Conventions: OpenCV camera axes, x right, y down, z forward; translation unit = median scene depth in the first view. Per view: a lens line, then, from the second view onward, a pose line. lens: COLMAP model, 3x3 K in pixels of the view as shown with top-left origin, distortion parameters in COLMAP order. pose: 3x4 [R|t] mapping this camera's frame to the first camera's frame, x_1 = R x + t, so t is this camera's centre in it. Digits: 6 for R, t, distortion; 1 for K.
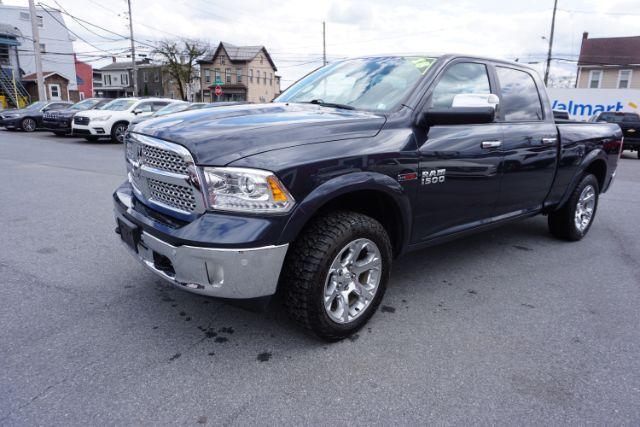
lens RADIAL K [[430.0, 0, 319.3], [0, 430.0, 206.7], [0, 0, 1]] dist [-0.041146, 0.030214]
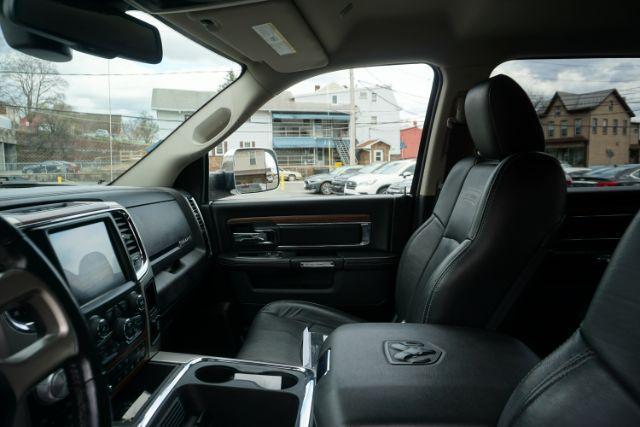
lens RADIAL K [[430.0, 0, 317.7], [0, 430.0, 211.4], [0, 0, 1]] dist [-0.041146, 0.030214]
pose [[0.729576, 0.029979, -0.683242, 0.030290], [-0.113770, 0.990438, -0.078027, -0.022578], [0.674370, 0.134659, 0.726011, 0.093812]]
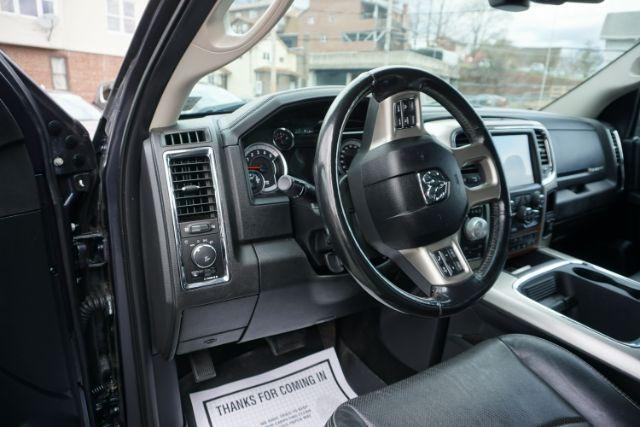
lens RADIAL K [[430.0, 0, 313.5], [0, 430.0, 209.8], [0, 0, 1]] dist [-0.041146, 0.030214]
pose [[-0.103712, 0.216787, -0.970694, 0.038004], [-0.251860, 0.938424, 0.236489, -0.020903], [0.962190, 0.269005, -0.042726, 0.091028]]
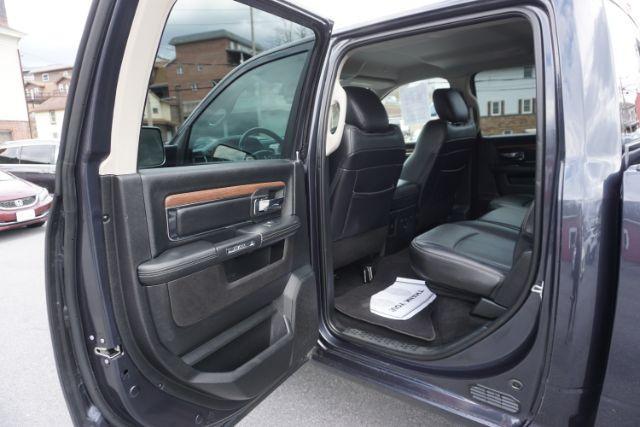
lens RADIAL K [[430.0, 0, 312.1], [0, 430.0, 213.2], [0, 0, 1]] dist [-0.041146, 0.030214]
pose [[0.166761, 0.129523, -0.977453, 0.086655], [-0.156186, 0.982288, 0.103517, -0.018329], [0.973548, 0.135402, 0.184038, 0.089005]]
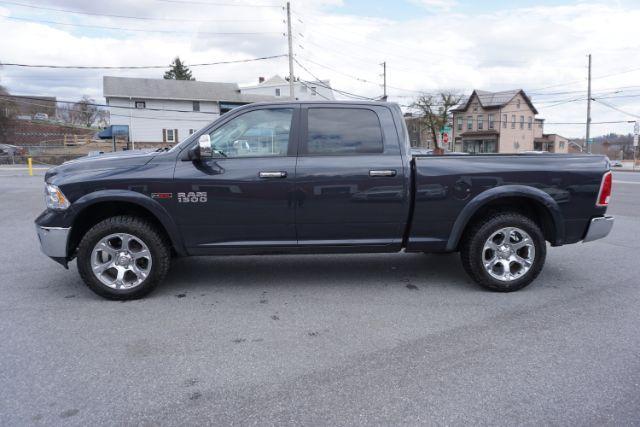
lens RADIAL K [[430.0, 0, 319.6], [0, 430.0, 206.5], [0, 0, 1]] dist [-0.041146, 0.030214]
pose [[0.815076, 0.039036, -0.578037, 0.107797], [-0.101613, 0.991894, -0.076298, 0.001671], [0.570373, 0.120925, 0.812436, 0.010460]]
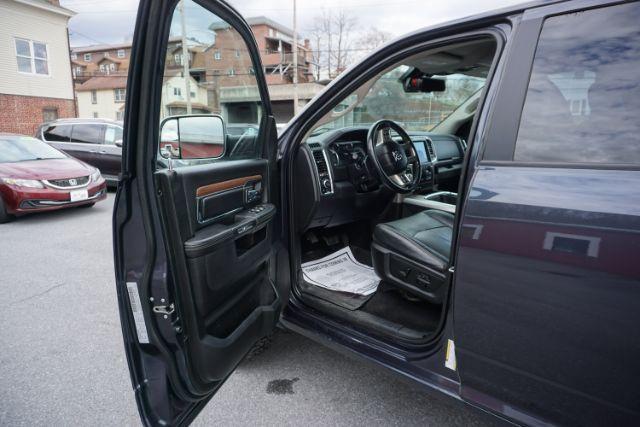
lens RADIAL K [[430.0, 0, 313.4], [0, 430.0, 212.5], [0, 0, 1]] dist [-0.041146, 0.030214]
pose [[0.101687, 0.156319, -0.982458, 0.076449], [-0.207056, 0.969275, 0.132790, -0.016826], [0.973030, 0.189921, 0.130929, 0.077802]]
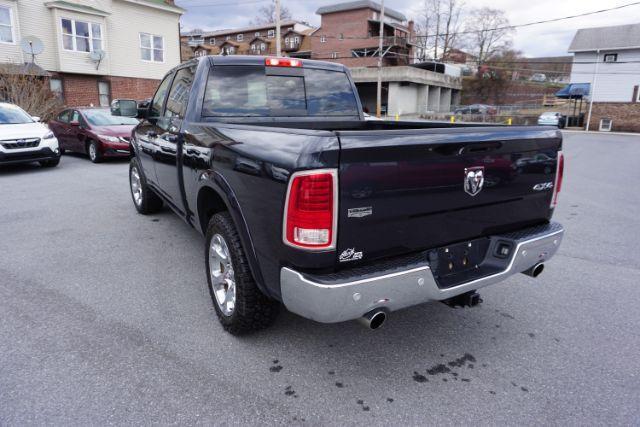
lens RADIAL K [[430.0, 0, 312.9], [0, 430.0, 203.7], [0, 0, 1]] dist [-0.041146, 0.030214]
pose [[-0.158051, 0.177377, -0.971369, 0.152401], [-0.234999, 0.948711, 0.211476, -0.031124], [0.959060, 0.261695, -0.108261, 0.153251]]
